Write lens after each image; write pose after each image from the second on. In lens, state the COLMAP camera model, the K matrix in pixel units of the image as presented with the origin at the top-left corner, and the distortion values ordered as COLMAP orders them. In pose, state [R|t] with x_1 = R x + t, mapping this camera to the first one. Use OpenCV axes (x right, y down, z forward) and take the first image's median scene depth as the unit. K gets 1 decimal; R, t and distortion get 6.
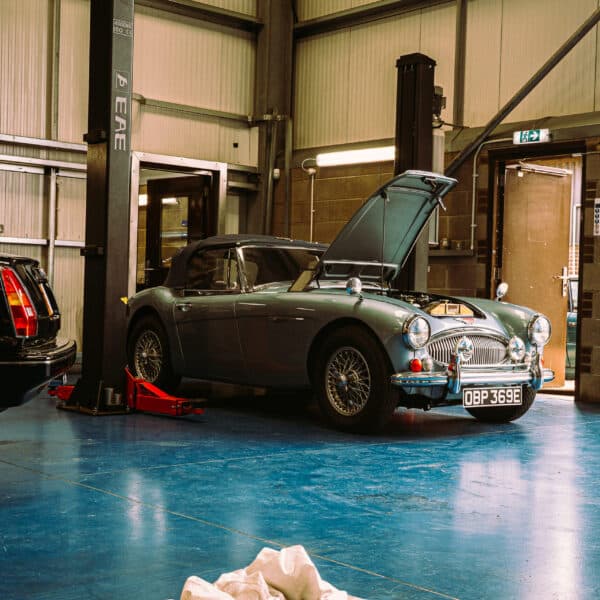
lens RADIAL K [[1067.6, 0, 299.9], [0, 1067.6, 301.2], [0, 0, 1]] dist [0.056293, 0.000000]
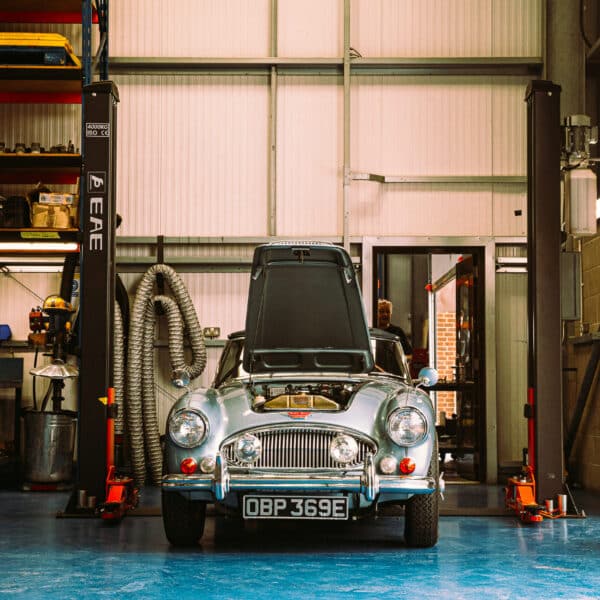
lens RADIAL K [[1293.4, 0, 300.0], [0, 1293.4, 298.9], [0, 0, 1]] dist [0.132011, 0.000000]
pose [[0.743477, -0.074862, -0.664558, 0.841310], [0.015355, 0.995364, -0.094948, 0.024326], [0.668585, 0.060388, 0.741180, 0.250053]]
